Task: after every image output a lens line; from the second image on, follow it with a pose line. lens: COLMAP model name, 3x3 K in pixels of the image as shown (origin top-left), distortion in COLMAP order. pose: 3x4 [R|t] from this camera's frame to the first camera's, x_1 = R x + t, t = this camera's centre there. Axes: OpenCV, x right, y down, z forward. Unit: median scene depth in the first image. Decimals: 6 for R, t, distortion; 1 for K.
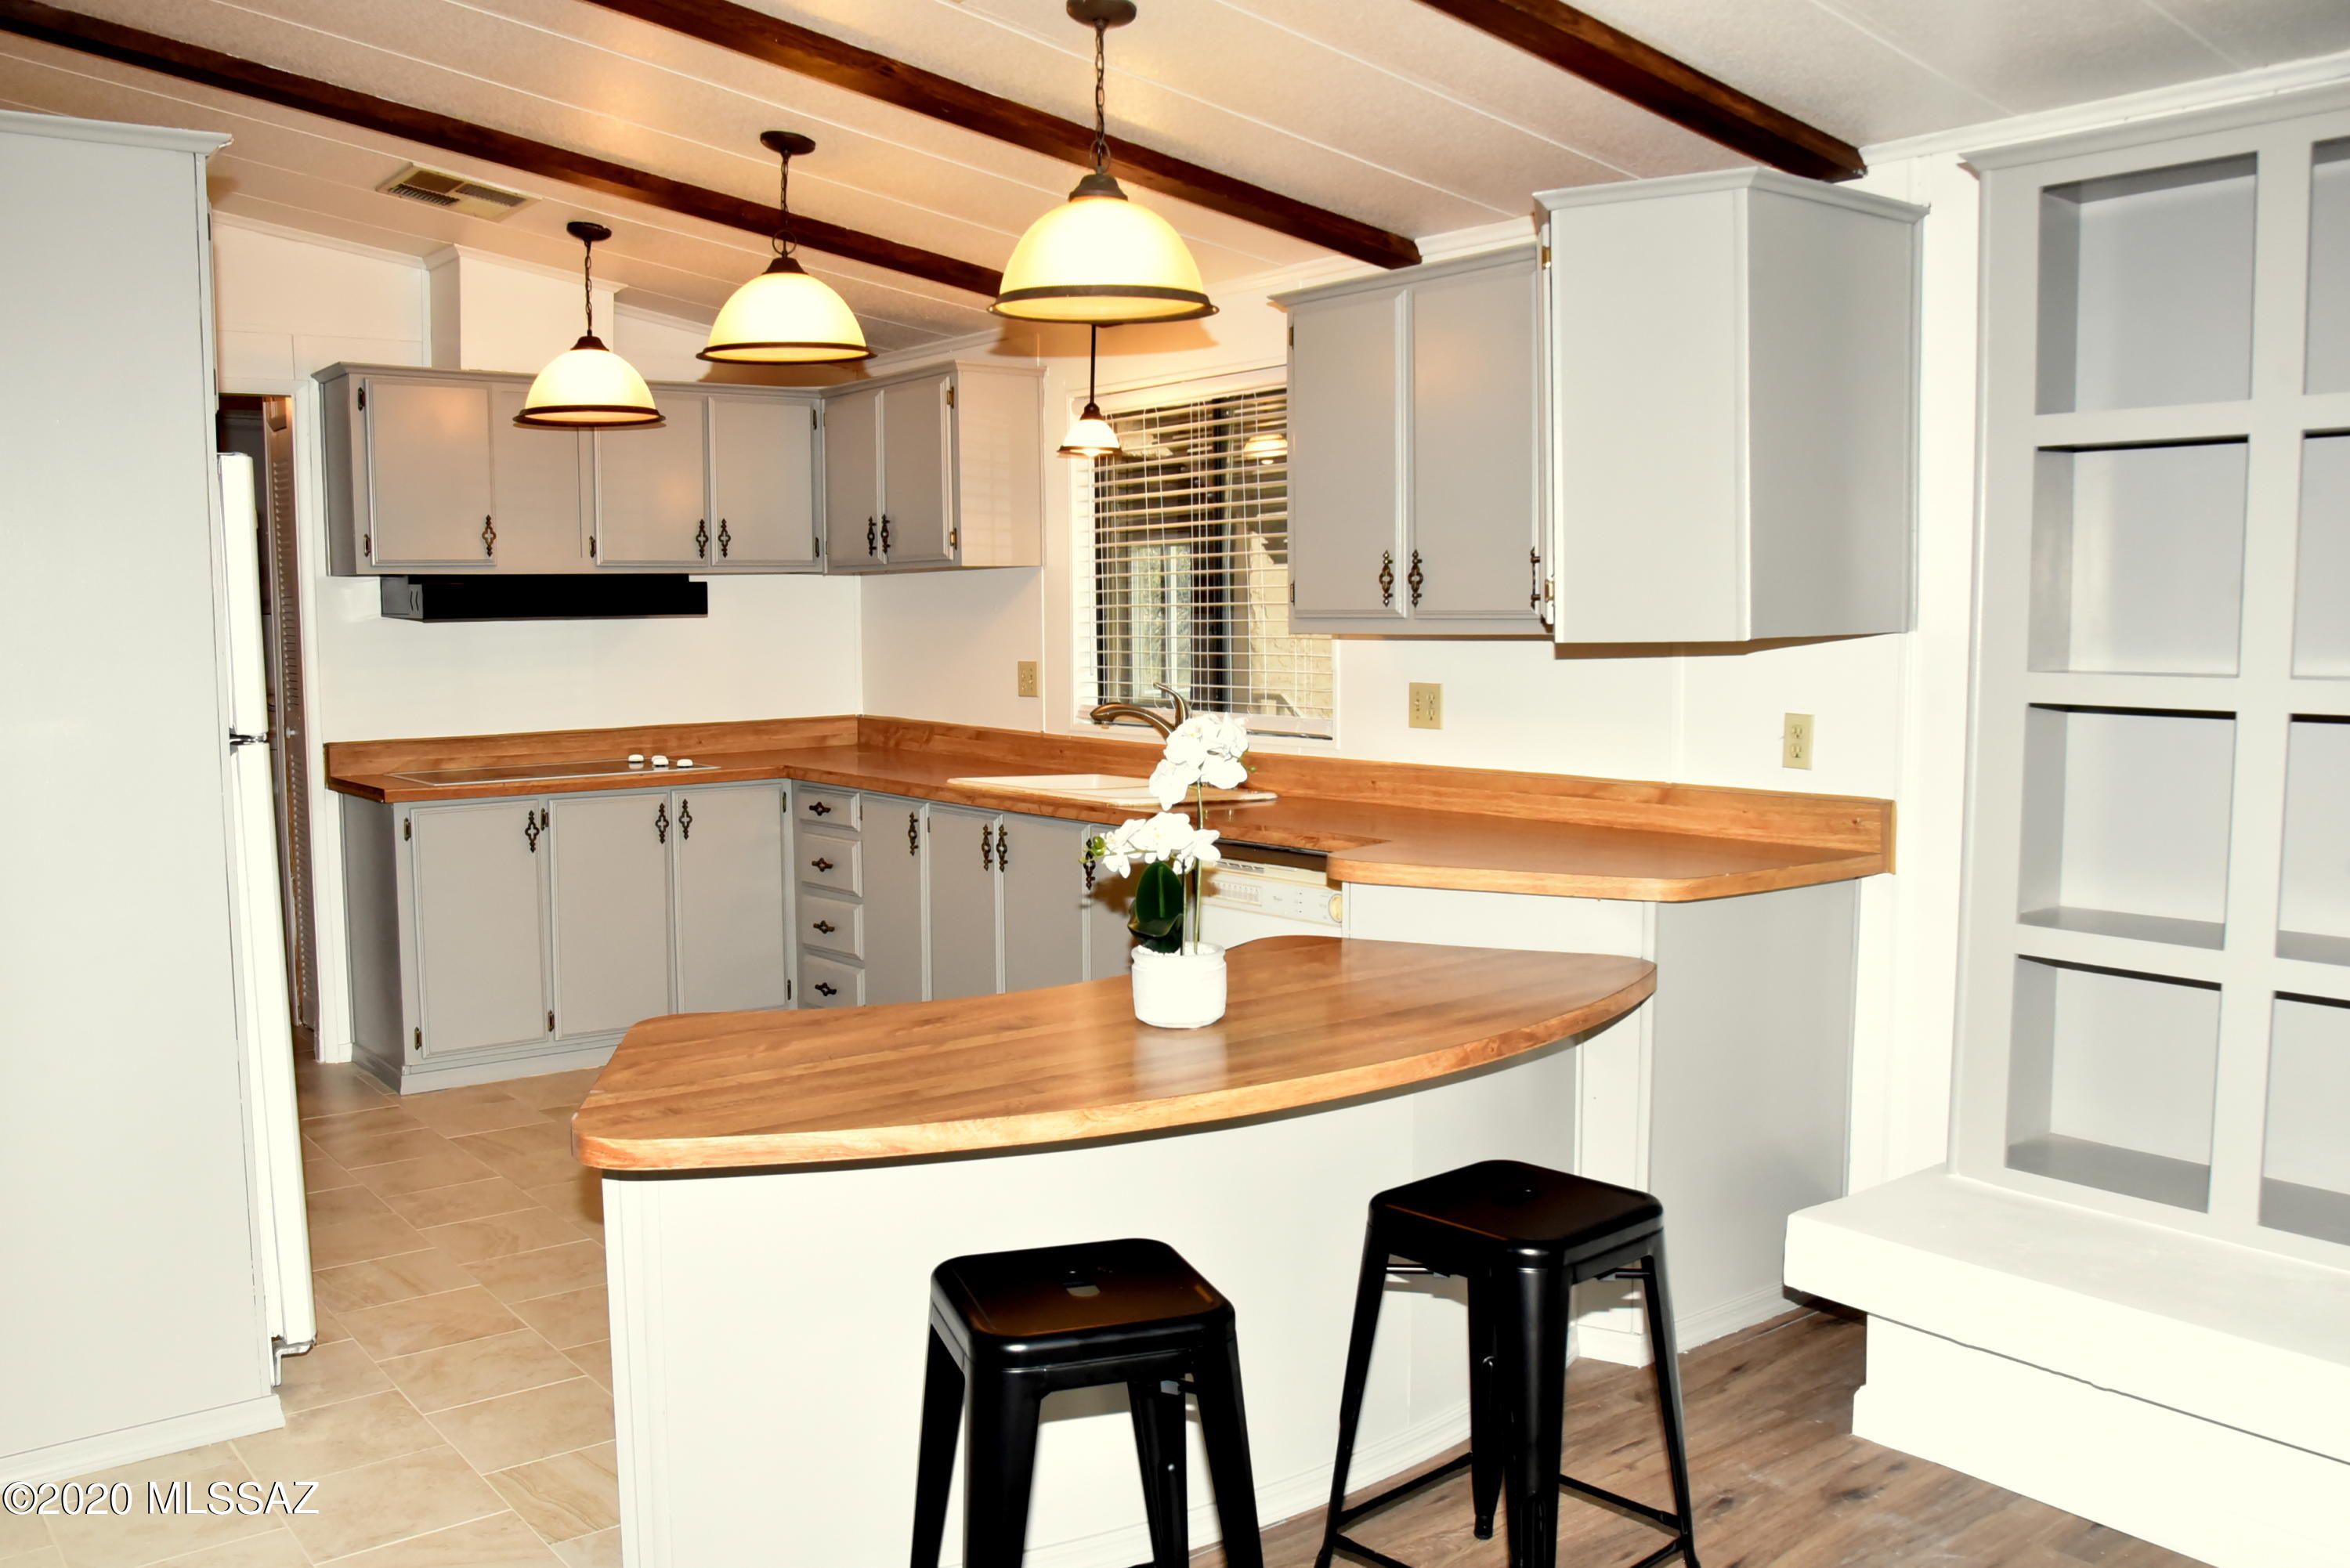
lens RADIAL K [[1935.1, 0, 1143.7], [0, 1935.1, 797.7], [0, 0, 1]] dist [-0.115122, 0.076990]
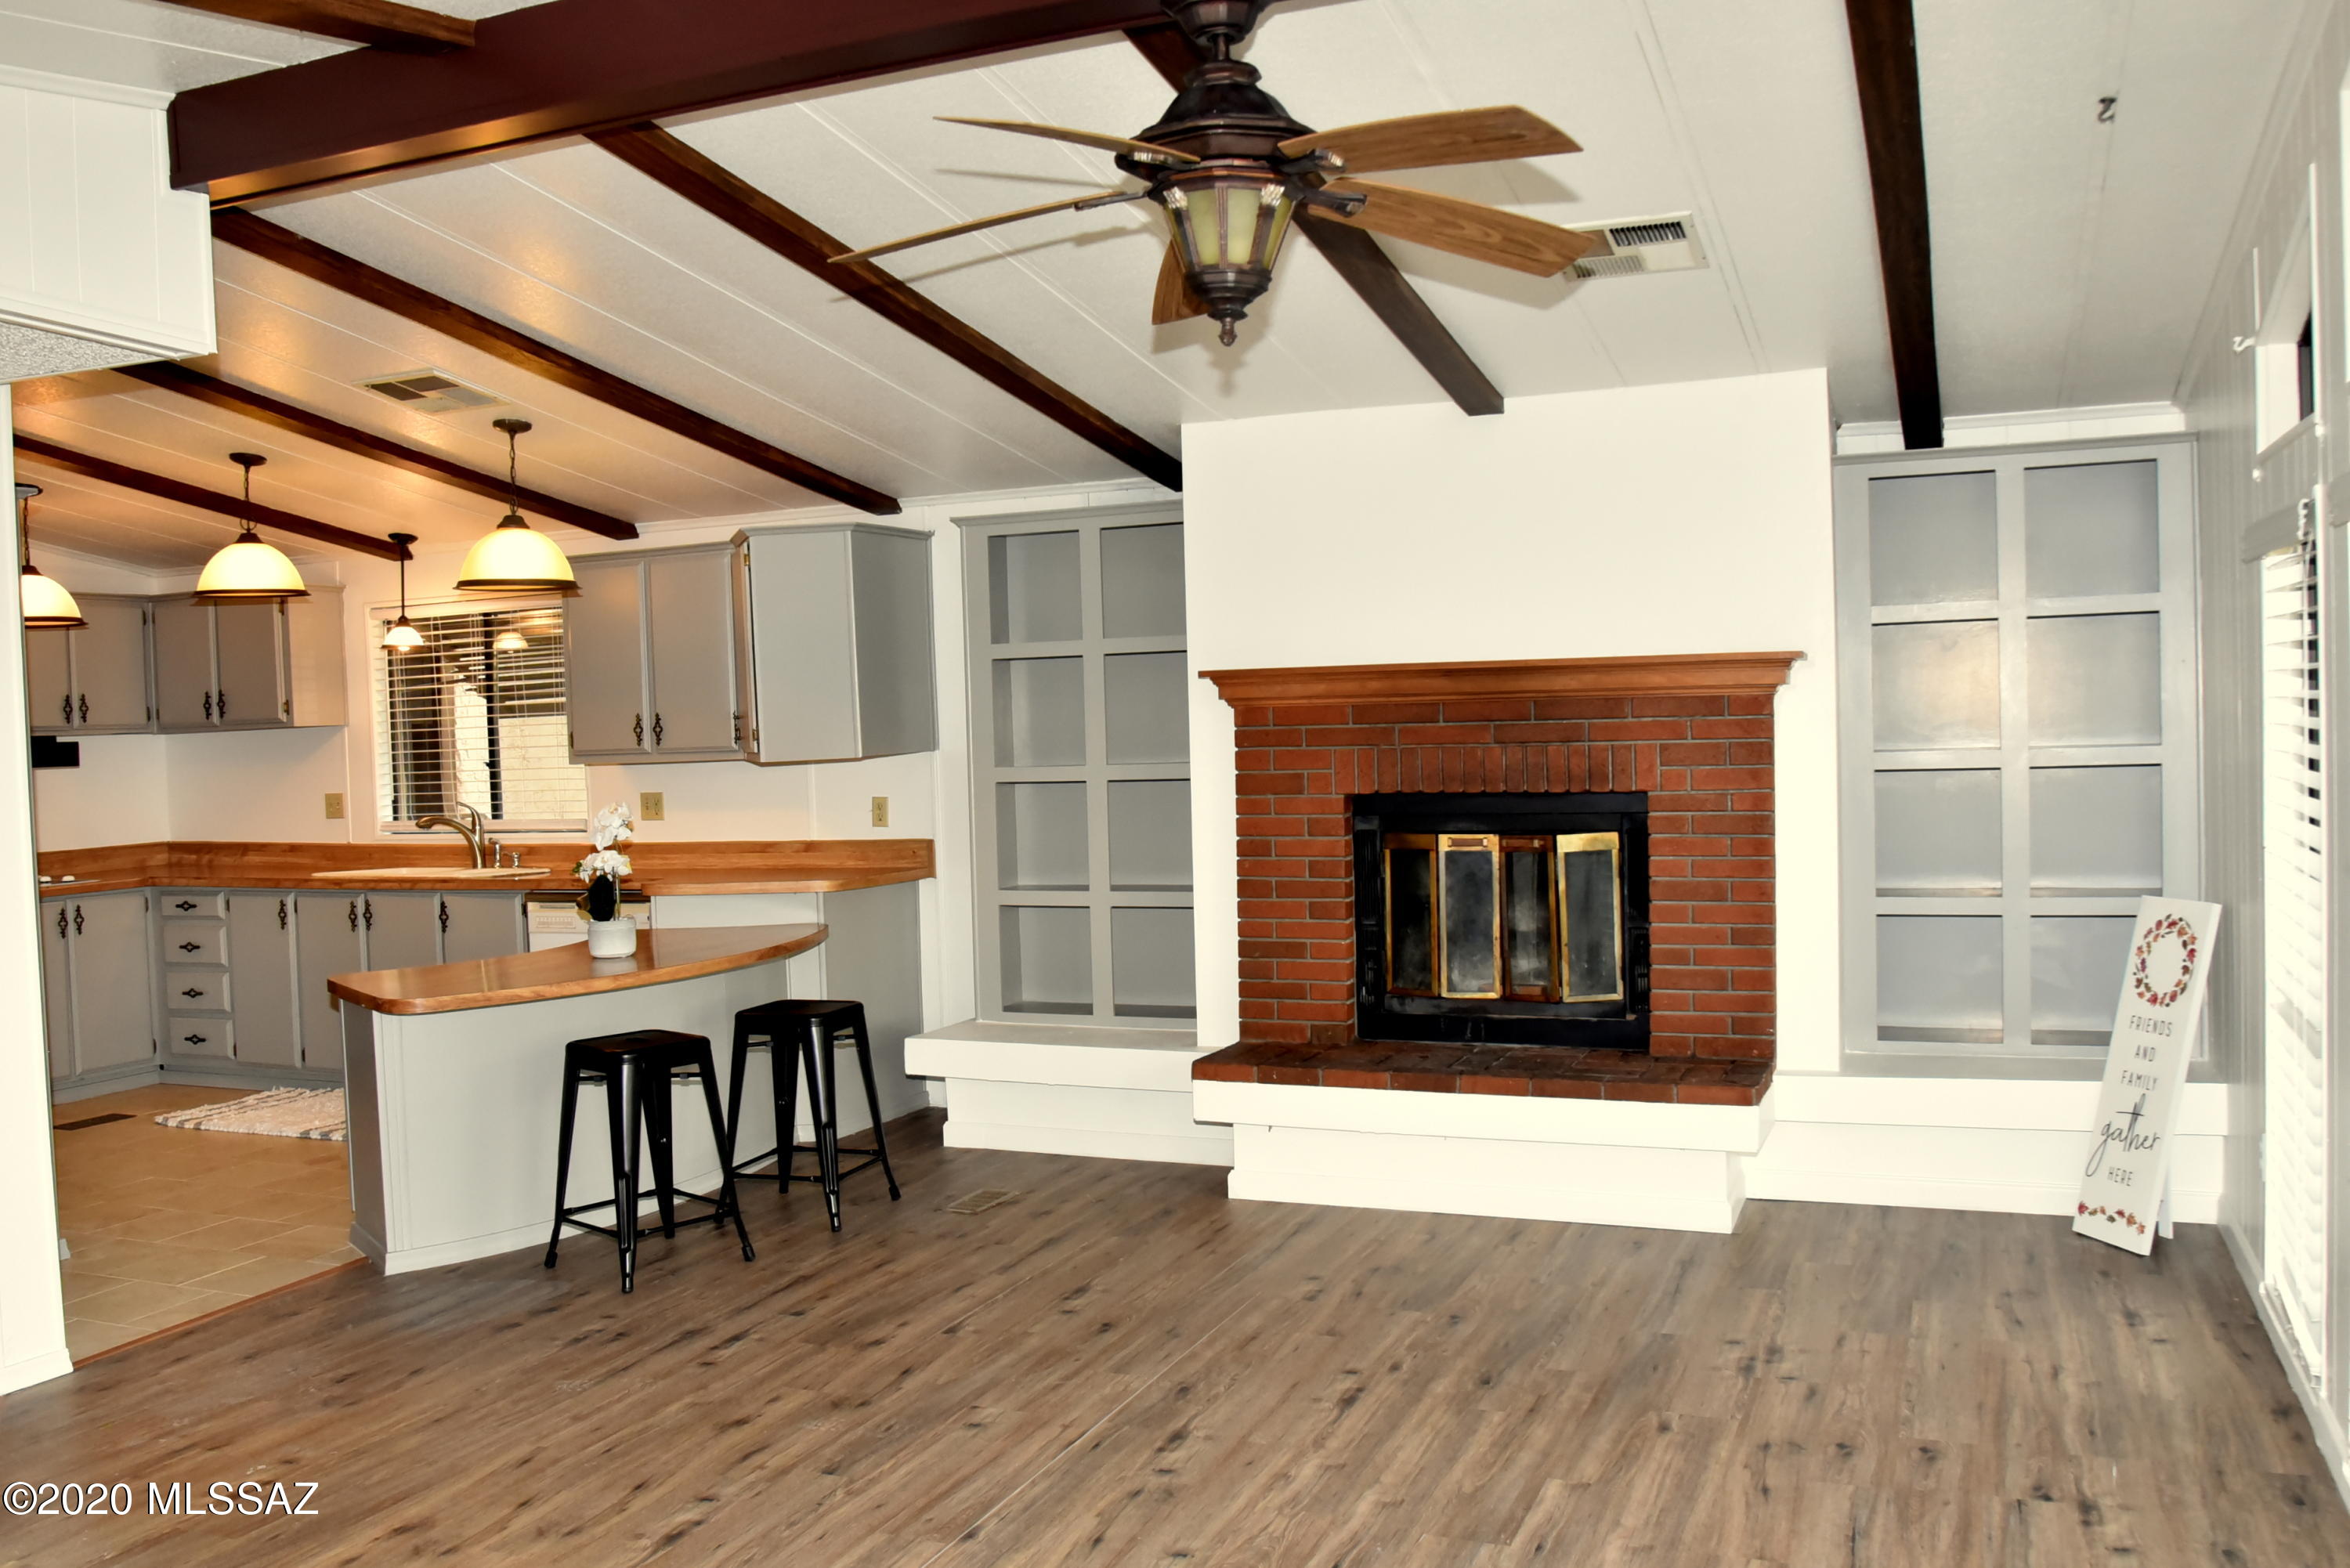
lens RADIAL K [[1935.1, 0, 1143.7], [0, 1935.1, 797.7], [0, 0, 1]] dist [-0.115122, 0.076990]
pose [[0.869441, -0.037687, 0.492597, -0.319336], [0.072430, 0.996036, -0.051635, 0.064587], [-0.488699, 0.080573, 0.868724, -0.670947]]
